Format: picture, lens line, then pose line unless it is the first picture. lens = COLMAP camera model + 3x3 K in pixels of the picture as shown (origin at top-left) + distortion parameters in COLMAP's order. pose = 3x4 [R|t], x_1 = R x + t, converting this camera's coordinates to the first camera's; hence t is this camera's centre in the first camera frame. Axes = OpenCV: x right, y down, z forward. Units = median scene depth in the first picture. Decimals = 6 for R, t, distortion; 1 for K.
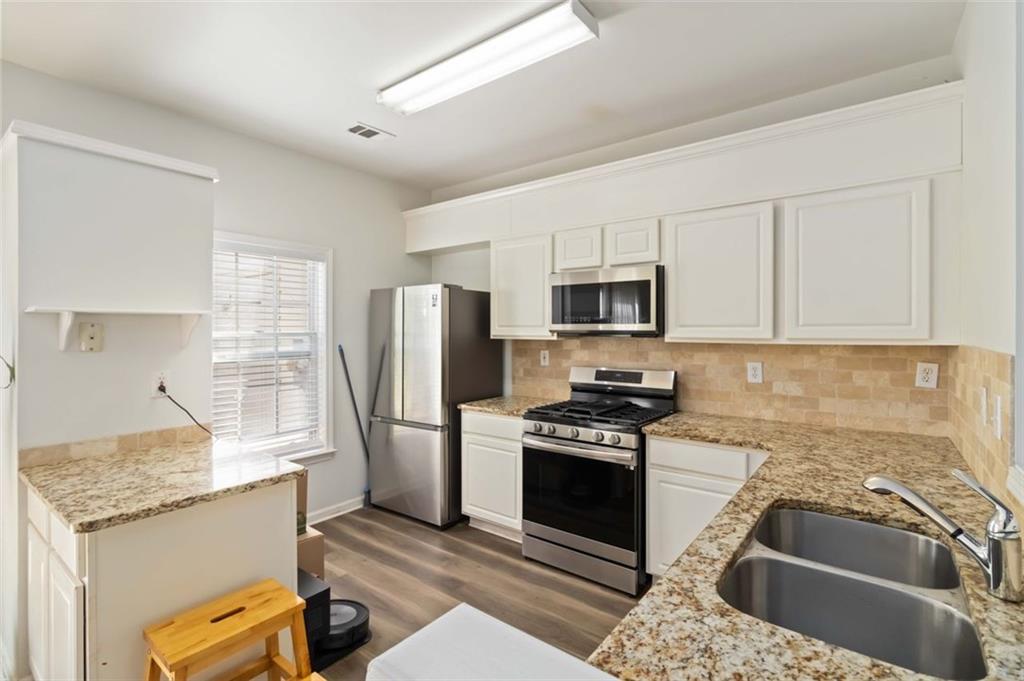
lens RADIAL K [[478.0, 0, 520.9], [0, 478.0, 330.8], [0, 0, 1]] dist [0.001407, 0.000131]
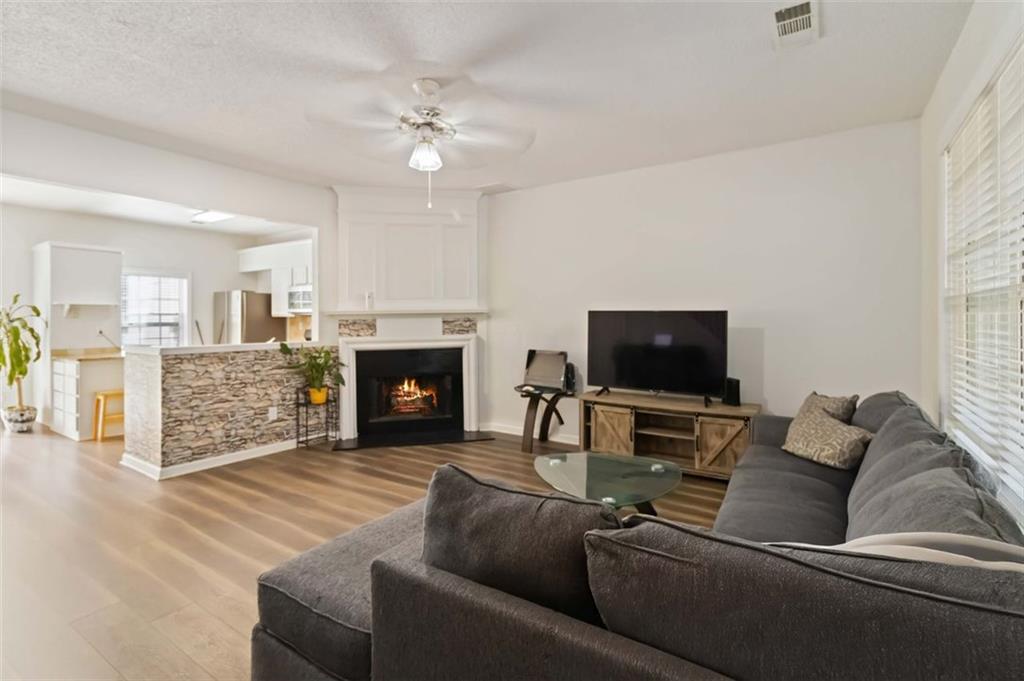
lens RADIAL K [[478.0, 0, 520.9], [0, 478.0, 330.8], [0, 0, 1]] dist [0.001407, 0.000131]
pose [[0.997594, -0.003775, 0.069231, 1.085538], [0.002279, 0.999762, 0.021682, 0.043091], [-0.069296, -0.021472, 0.997365, -1.412341]]
